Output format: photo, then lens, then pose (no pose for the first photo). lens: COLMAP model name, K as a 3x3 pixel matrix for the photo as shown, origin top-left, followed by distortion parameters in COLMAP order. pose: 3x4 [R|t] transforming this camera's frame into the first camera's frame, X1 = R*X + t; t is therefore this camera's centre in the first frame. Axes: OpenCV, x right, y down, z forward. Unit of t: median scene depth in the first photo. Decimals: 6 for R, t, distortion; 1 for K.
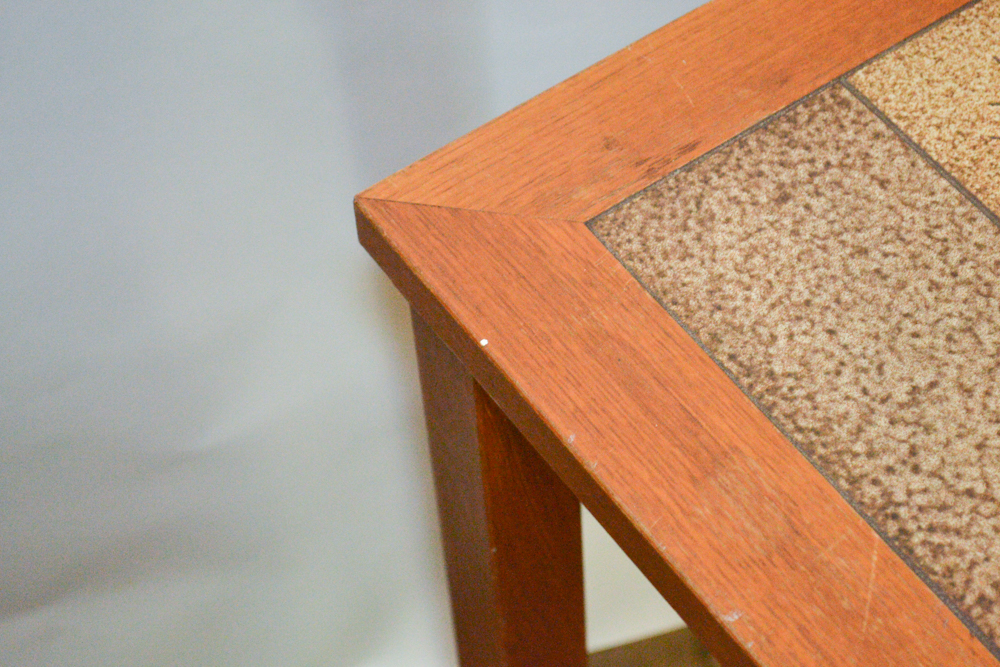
lens RADIAL K [[2286.4, 0, 499.5], [0, 2286.4, 333.7], [0, 0, 1]] dist [0.038557, 0.000000]
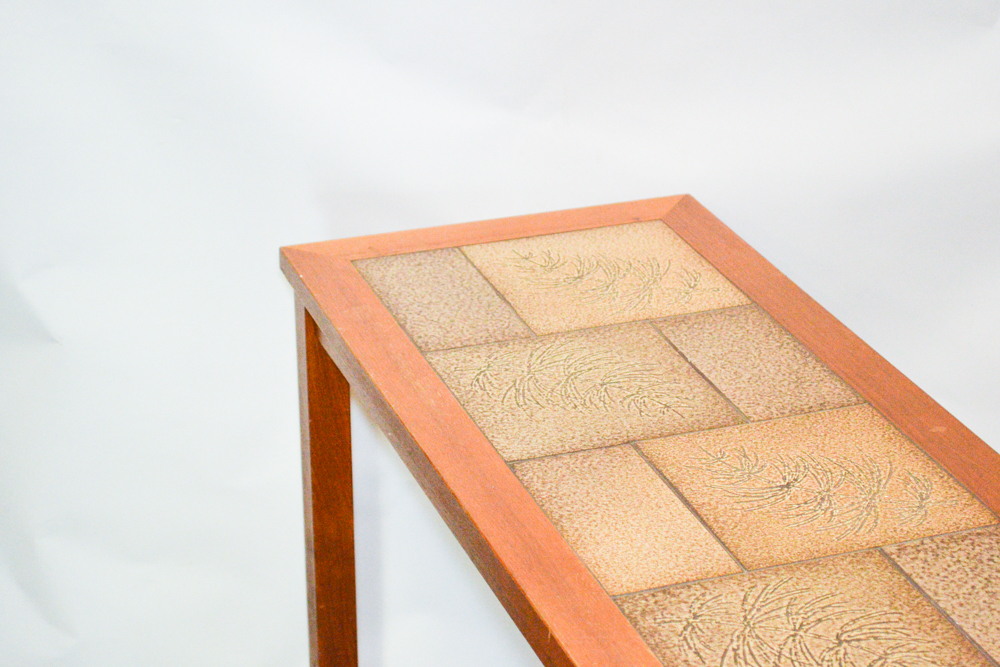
lens RADIAL K [[2286.4, 0, 503.8], [0, 2286.4, 333.2], [0, 0, 1]] dist [0.038557, 0.000000]
pose [[0.966478, 0.106649, -0.233552, 0.949177], [-0.201067, 0.880068, -0.430176, 1.294787], [0.159664, 0.462716, 0.872010, -1.557910]]
